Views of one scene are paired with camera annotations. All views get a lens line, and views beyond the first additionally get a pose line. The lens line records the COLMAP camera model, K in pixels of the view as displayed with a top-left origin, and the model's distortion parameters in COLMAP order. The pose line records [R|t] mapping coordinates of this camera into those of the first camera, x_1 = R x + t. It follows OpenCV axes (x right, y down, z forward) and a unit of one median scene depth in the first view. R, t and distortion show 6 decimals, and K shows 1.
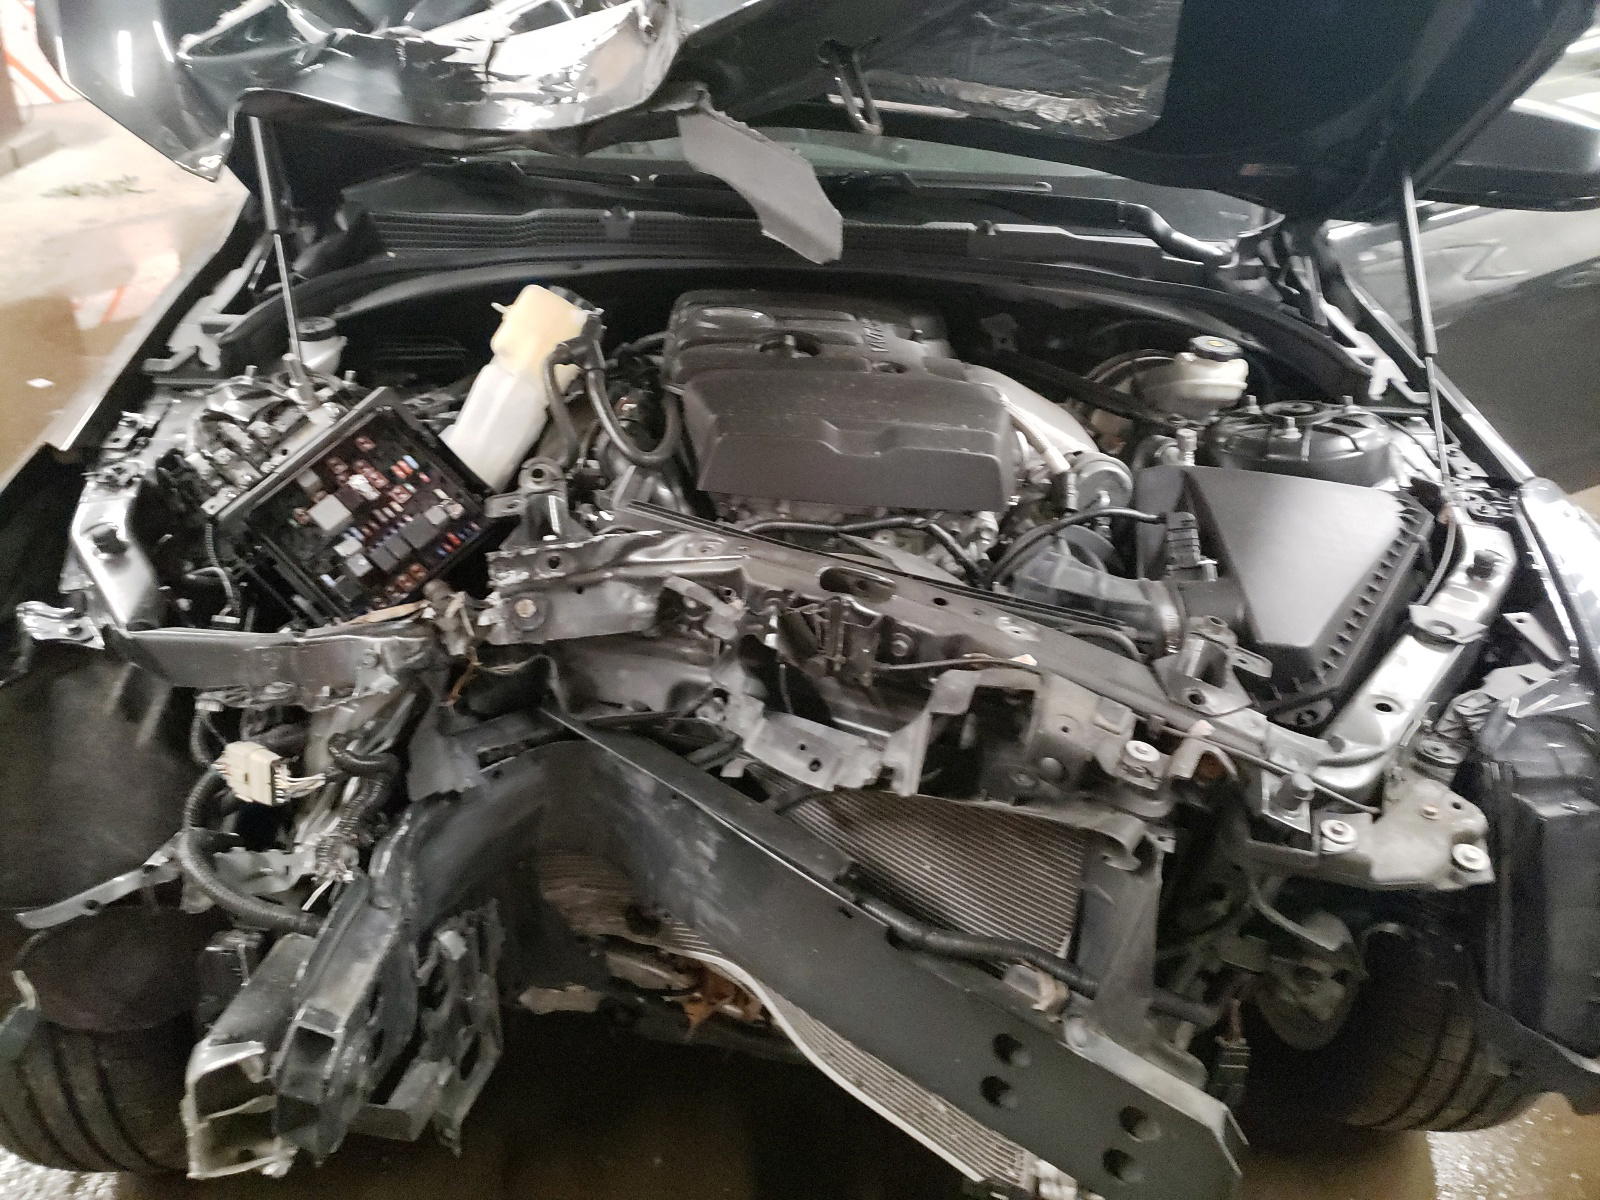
lens RADIAL K [[1228.0, 0, 800.0], [0, 1228.0, 600.0], [0, 0, 1]] dist [0.026606, 0.002006]
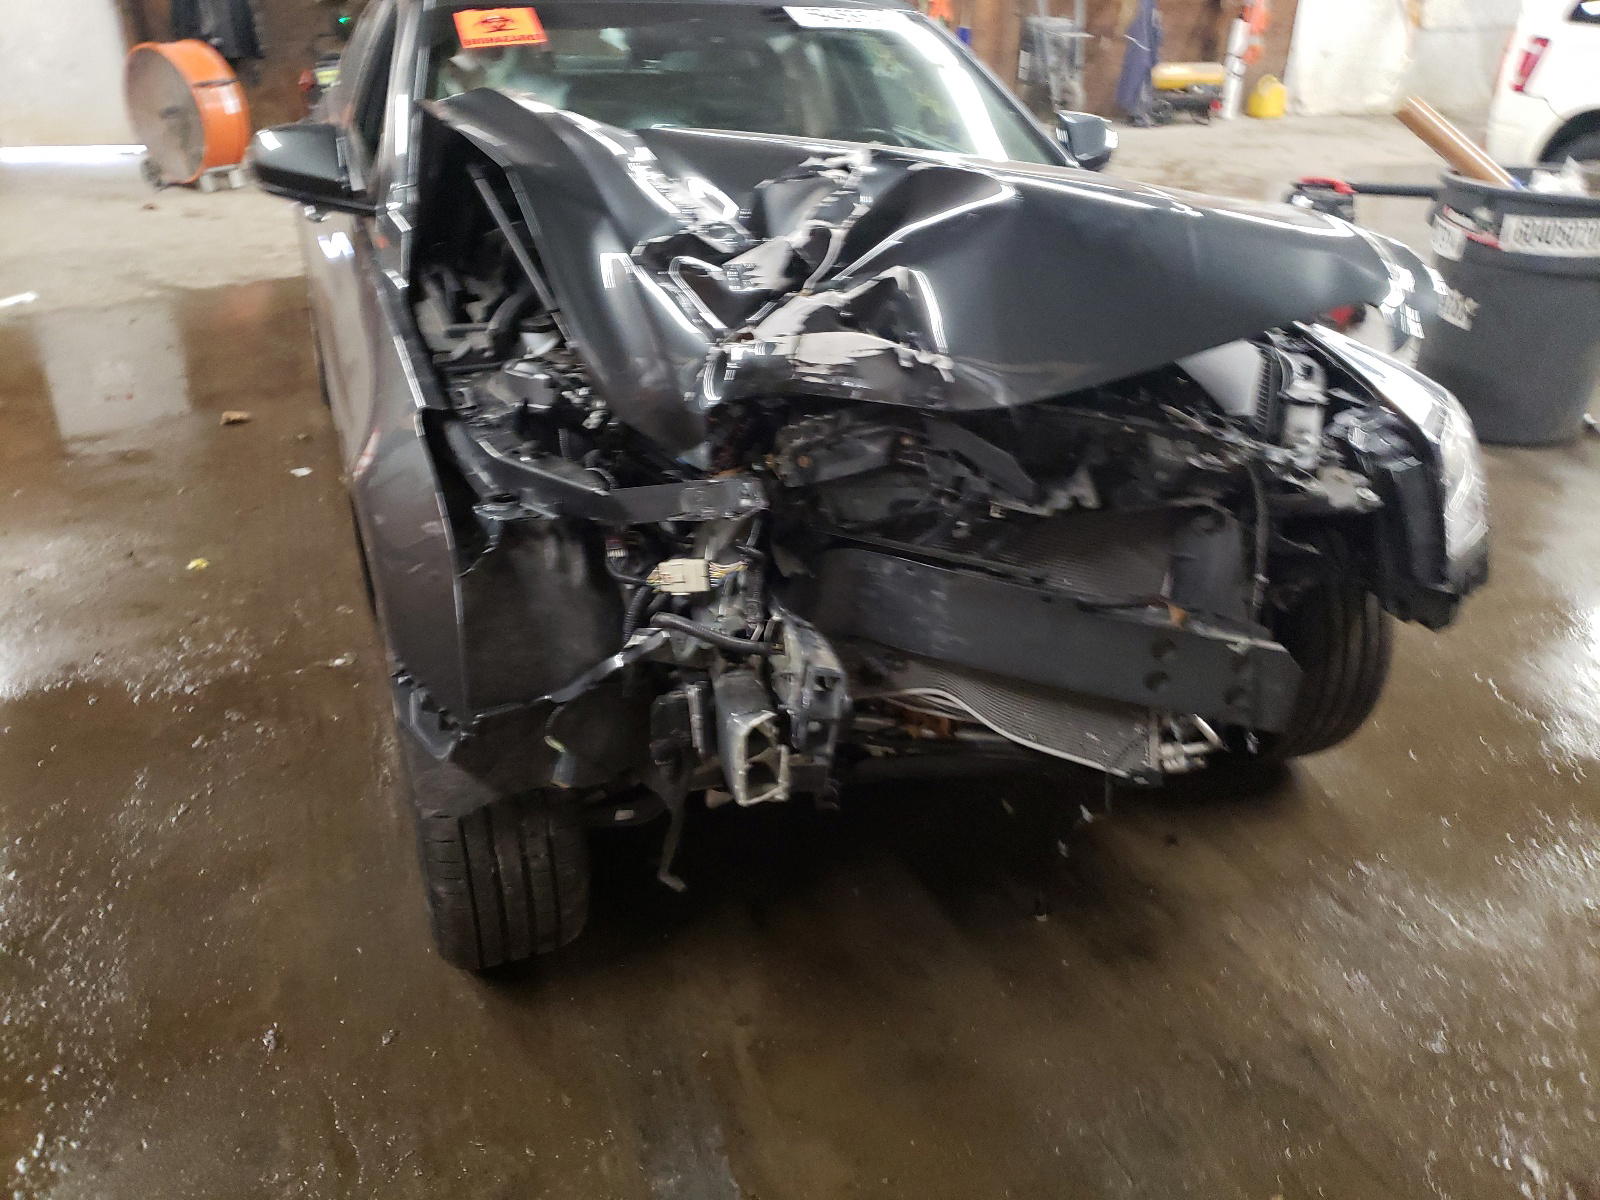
lens RADIAL K [[1228.0, 0, 800.0], [0, 1228.0, 600.0], [0, 0, 1]] dist [0.026606, 0.002006]
pose [[0.948966, -0.164076, 0.269337, -0.723685], [0.181071, 0.982683, -0.039339, 0.255715], [-0.258219, 0.086100, 0.962242, -0.506800]]
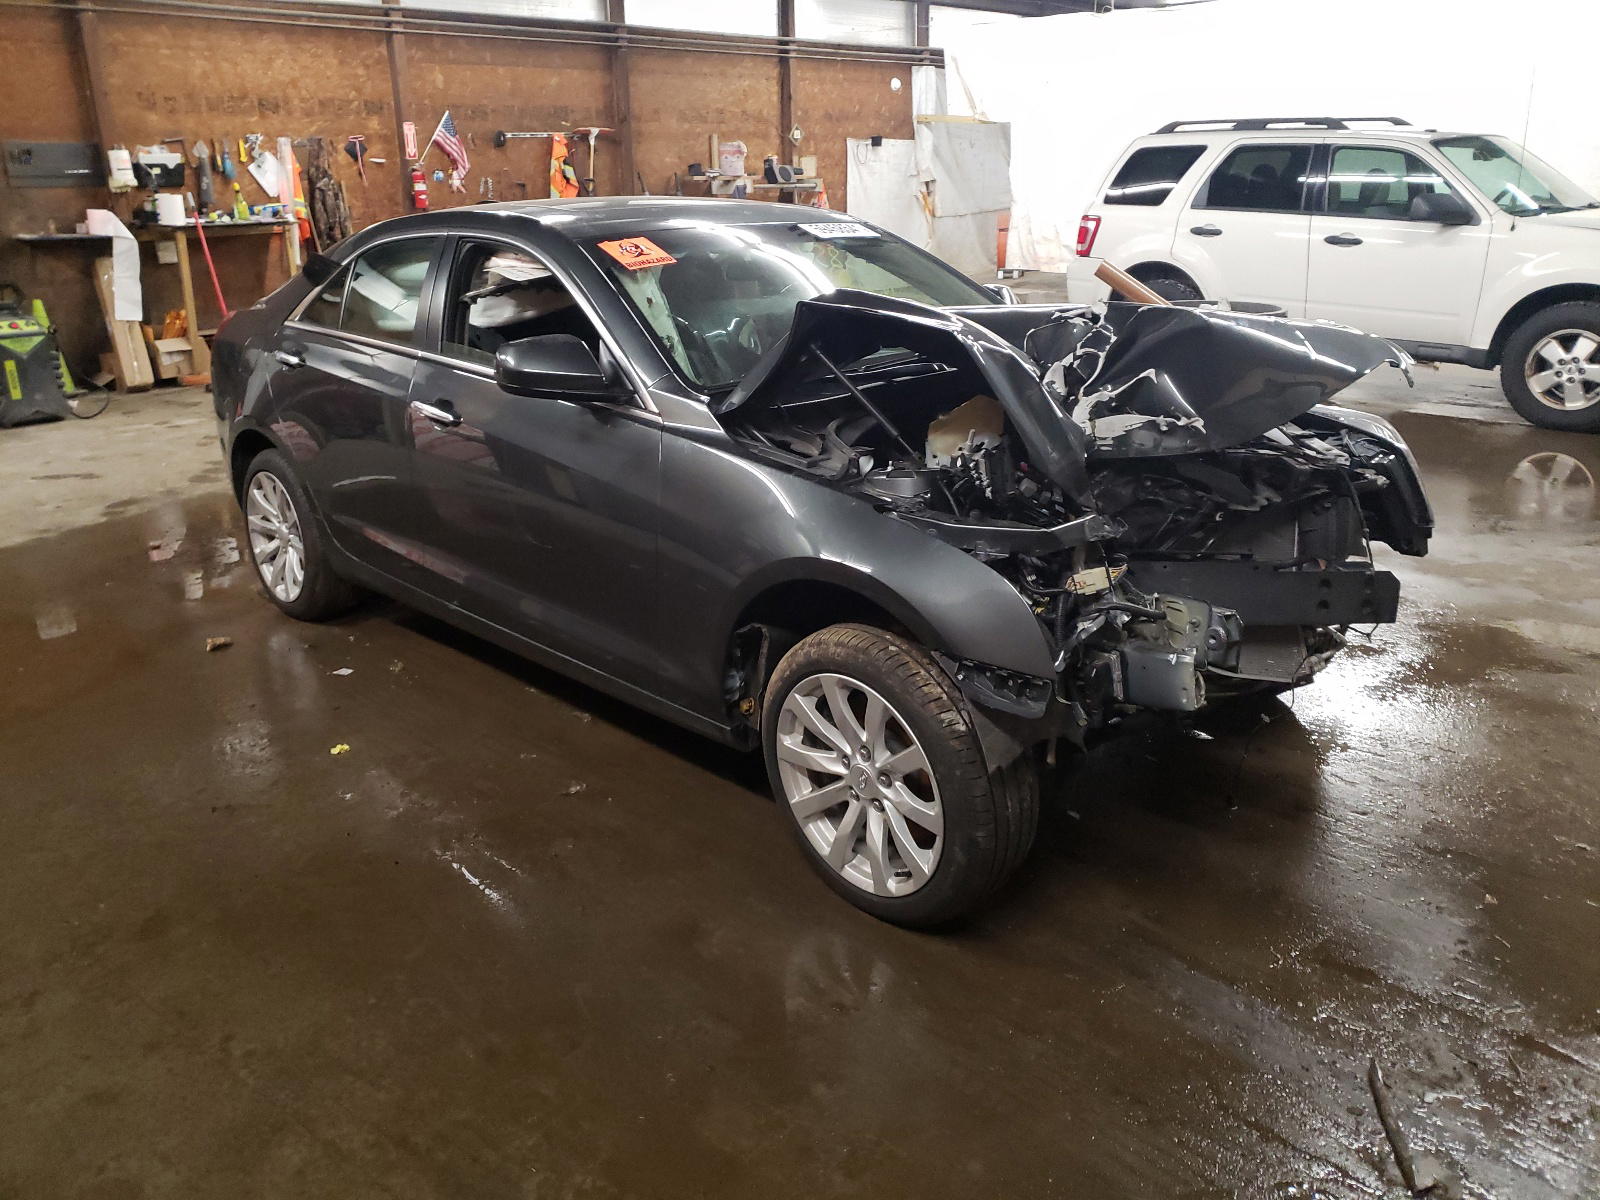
lens RADIAL K [[1228.0, 0, 800.0], [0, 1228.0, 600.0], [0, 0, 1]] dist [0.026606, 0.002006]
pose [[0.748336, -0.277180, 0.602632, -2.229534], [0.399209, 0.913750, -0.075451, 0.128899], [-0.529741, 0.297039, 0.794445, -0.514672]]
